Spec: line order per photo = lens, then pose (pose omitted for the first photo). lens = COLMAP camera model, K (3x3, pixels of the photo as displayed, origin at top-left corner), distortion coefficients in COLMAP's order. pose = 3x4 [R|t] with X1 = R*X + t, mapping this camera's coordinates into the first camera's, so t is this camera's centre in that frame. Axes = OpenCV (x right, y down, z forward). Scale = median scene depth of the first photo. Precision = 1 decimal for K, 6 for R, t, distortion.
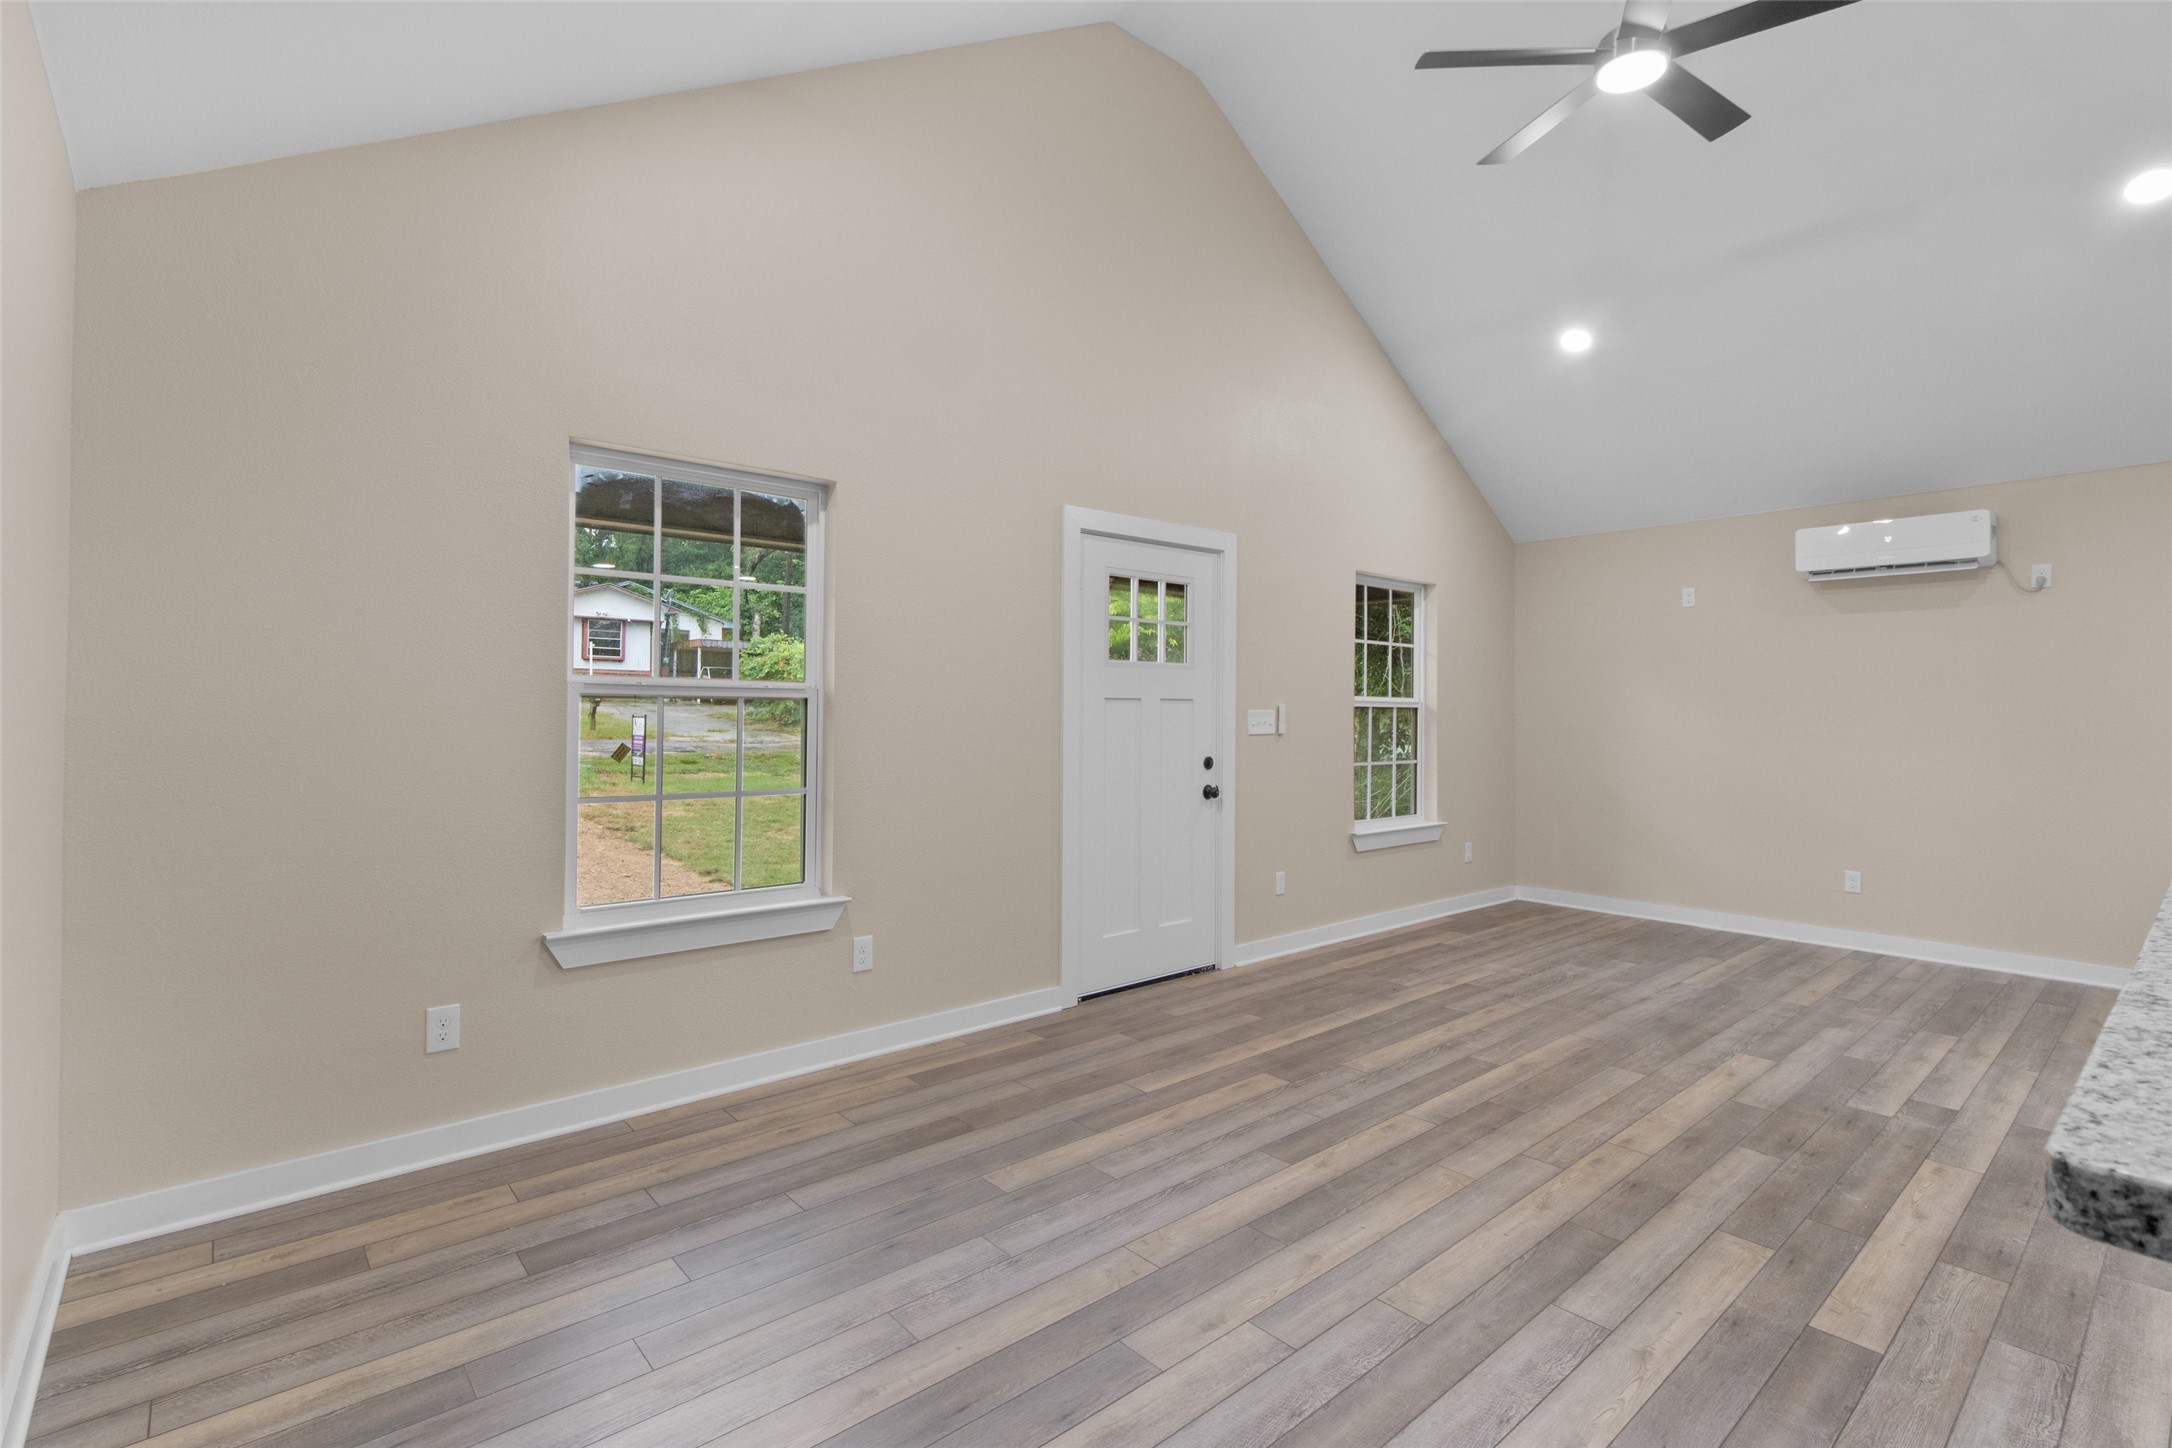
lens RADIAL K [[1007.9, 0, 1075.3], [0, 1007.9, 695.0], [0, 0, 1]] dist [-0.000894, -0.000198]
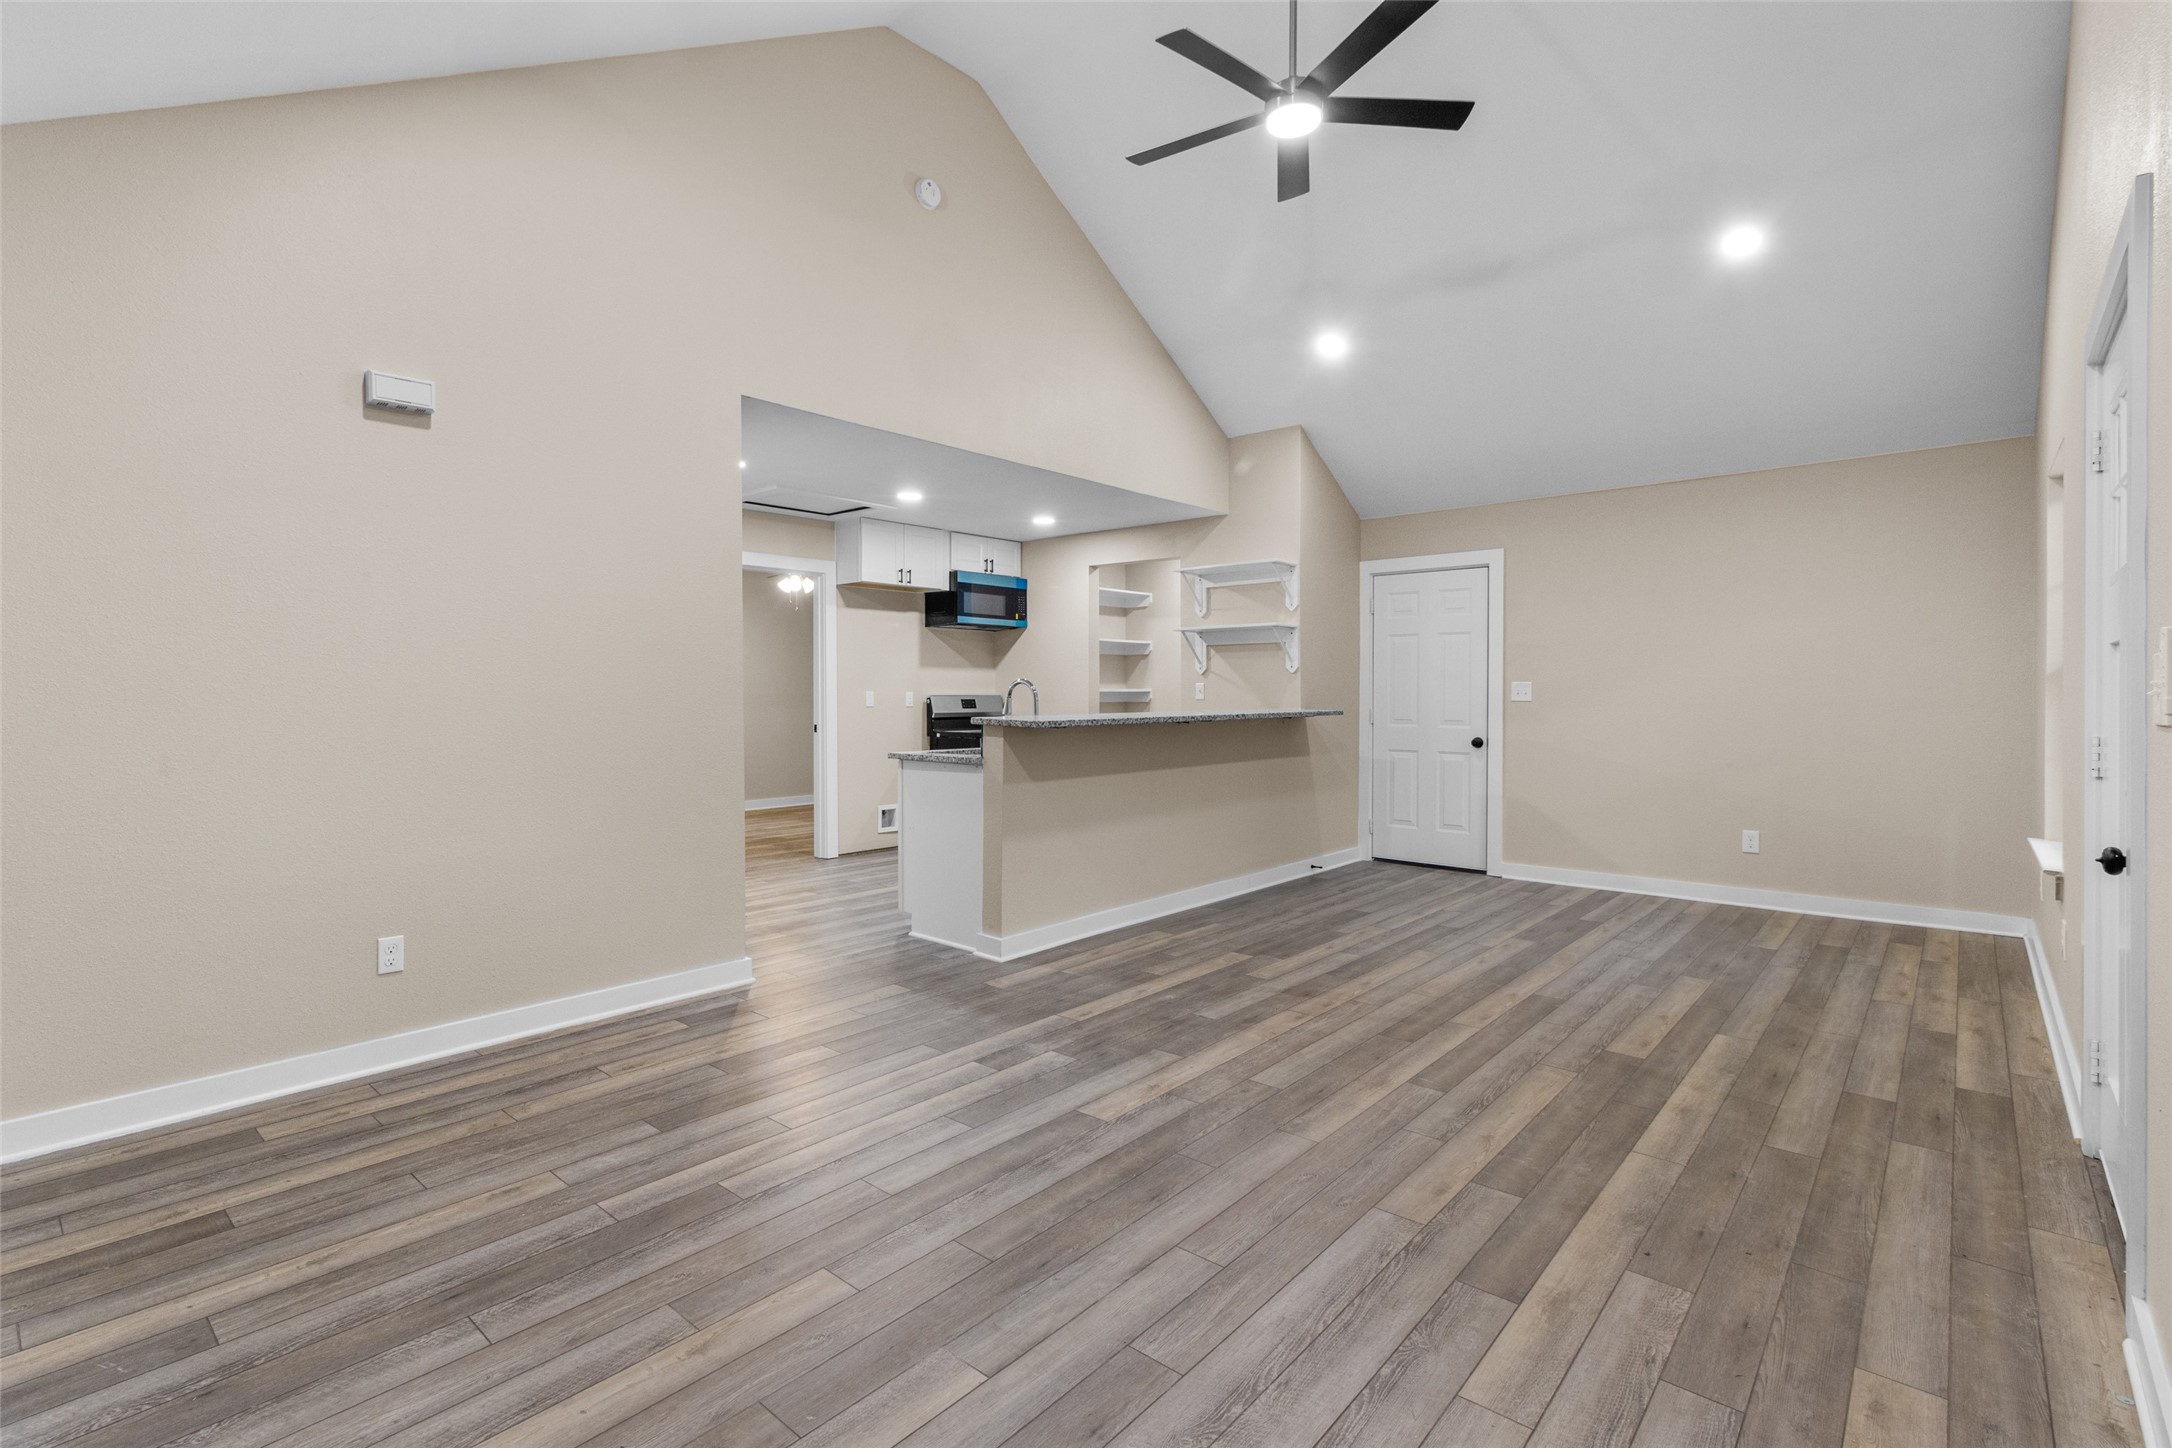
lens RADIAL K [[1007.9, 0, 1075.3], [0, 1007.9, 695.0], [0, 0, 1]] dist [-0.000894, -0.000198]
pose [[-0.990999, -0.005961, -0.133740, 0.839296], [-0.004047, 0.999886, -0.014580, 0.052150], [0.133811, -0.013907, -0.990909, 1.863909]]
